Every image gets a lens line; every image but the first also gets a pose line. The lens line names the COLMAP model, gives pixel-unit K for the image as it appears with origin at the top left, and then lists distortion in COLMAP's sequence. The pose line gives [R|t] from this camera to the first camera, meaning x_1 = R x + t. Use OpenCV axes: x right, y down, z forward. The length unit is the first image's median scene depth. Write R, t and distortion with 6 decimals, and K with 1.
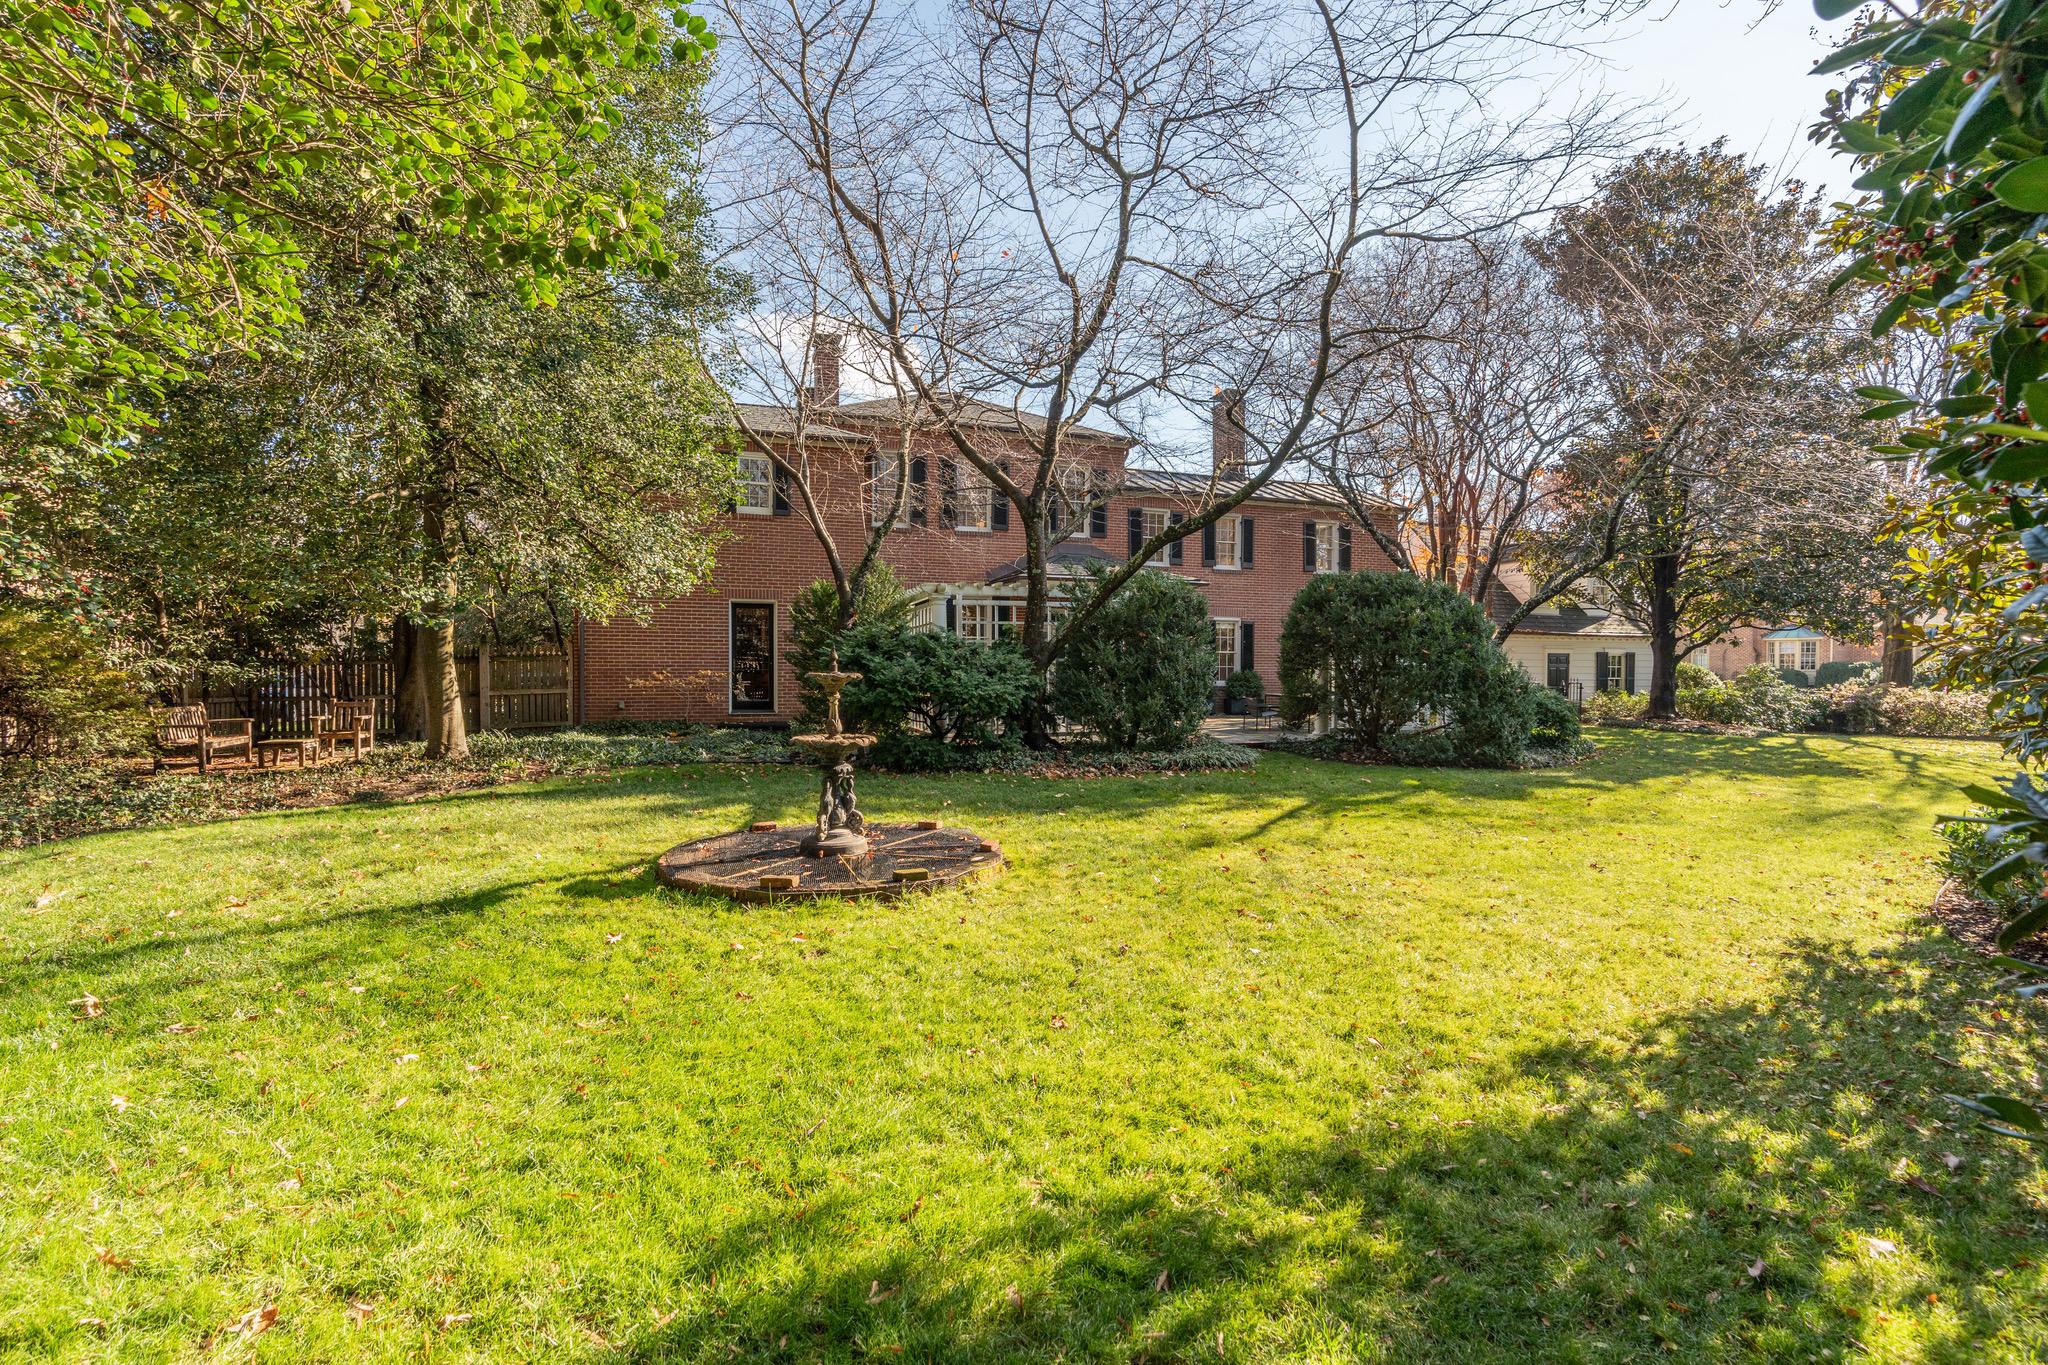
lens RADIAL K [[951.9, 0, 1016.5], [0, 951.9, 680.1], [0, 0, 1]] dist [-0.001540, -0.000254]
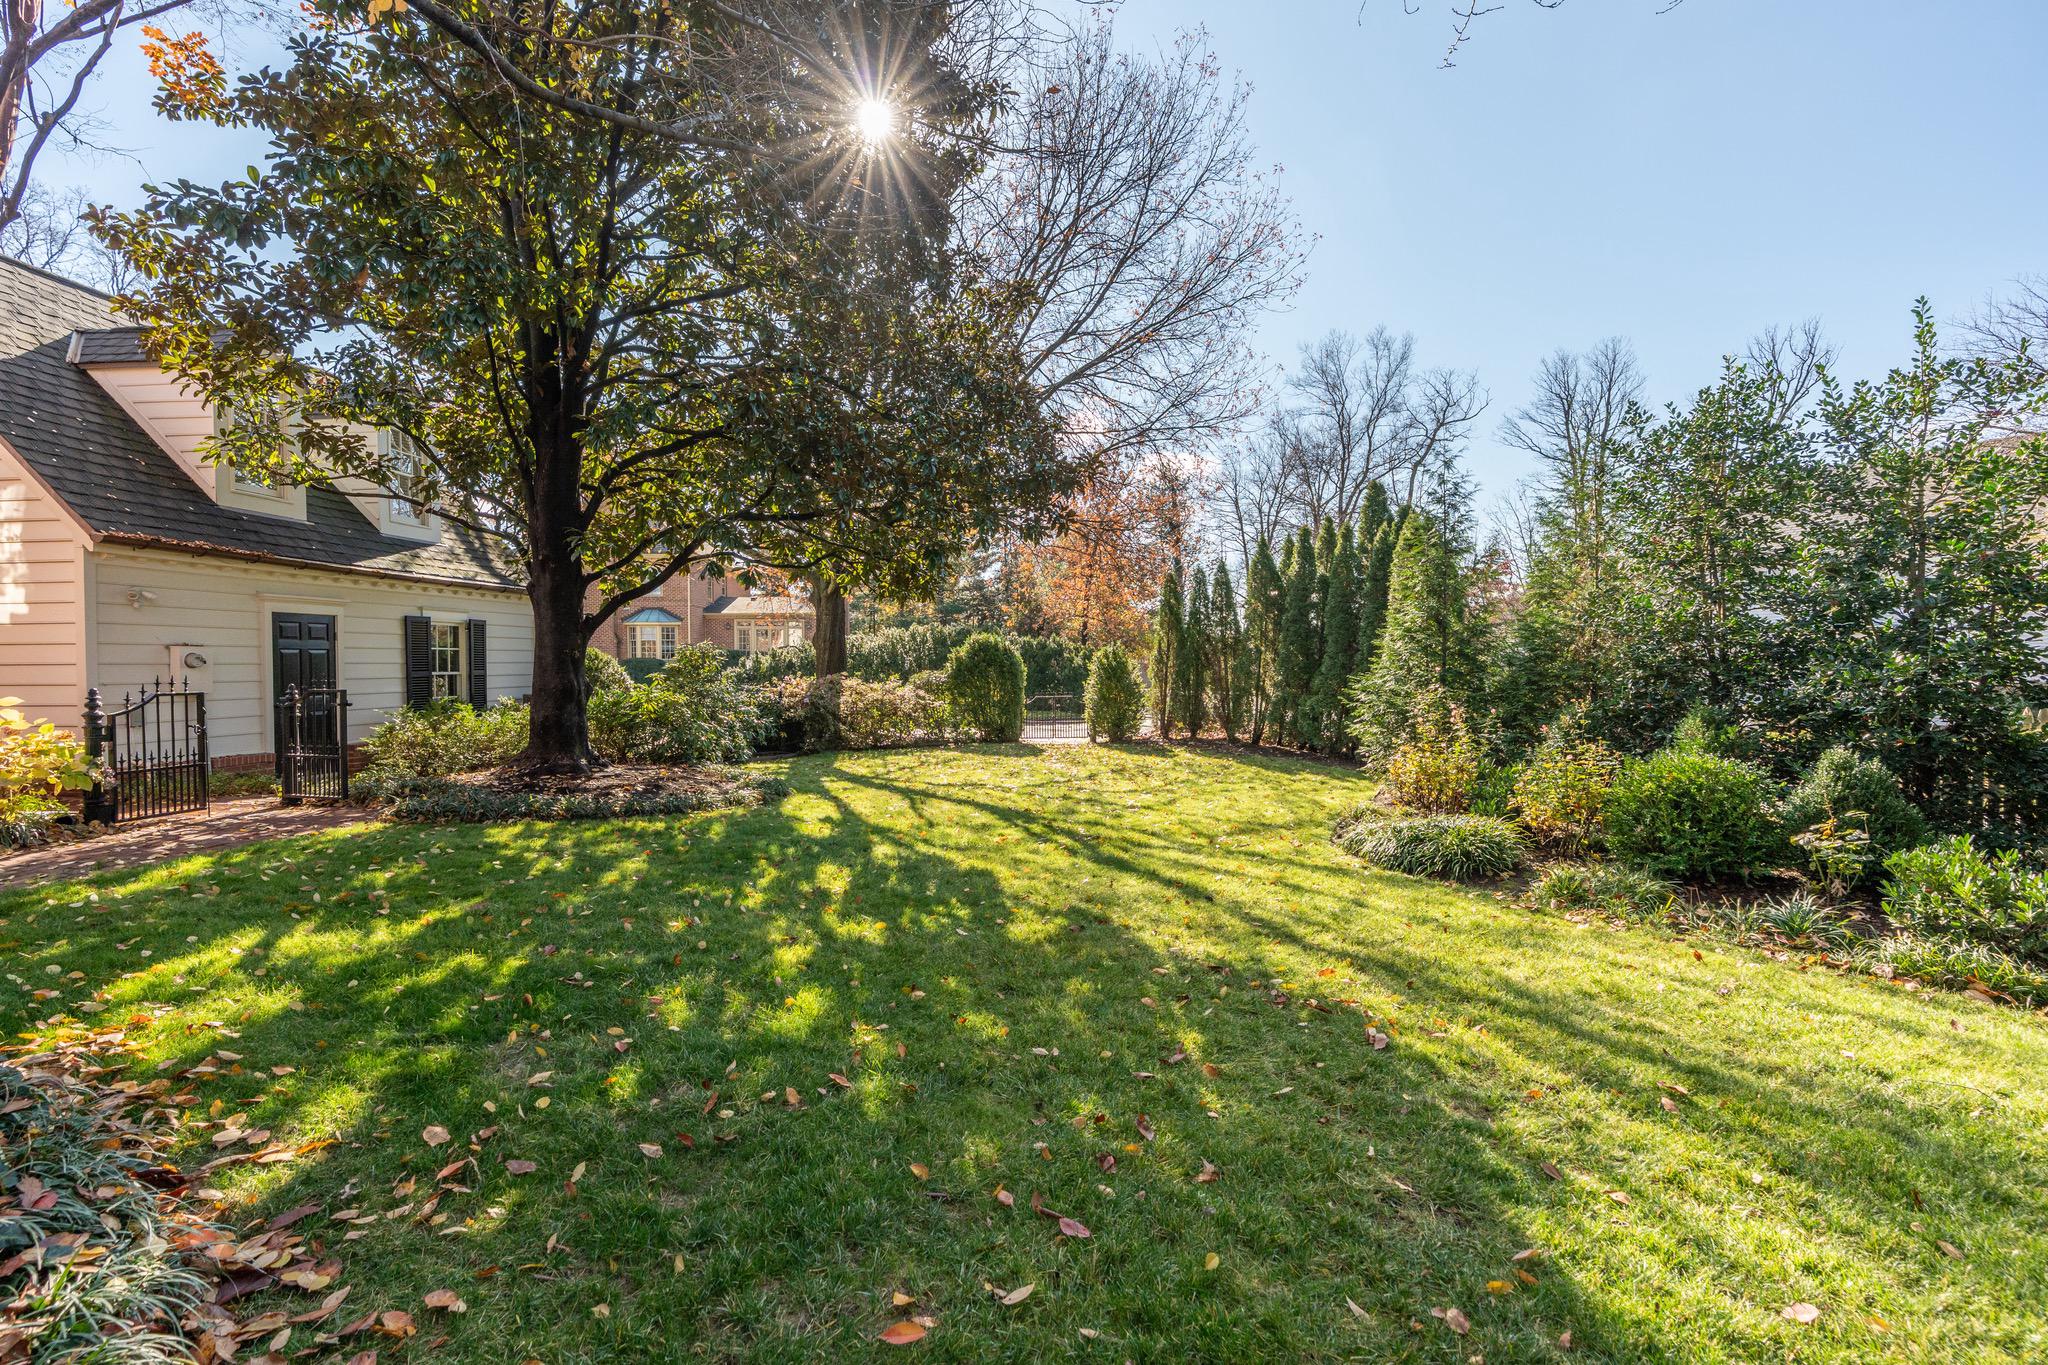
lens RADIAL K [[951.9, 0, 1017.2], [0, 951.9, 680.0], [0, 0, 1]] dist [-0.001540, -0.000254]
pose [[0.462038, -0.023974, 0.886536, 0.349884], [0.017193, 0.999689, 0.018073, -0.002217], [-0.886693, 0.006892, 0.462307, 0.544082]]
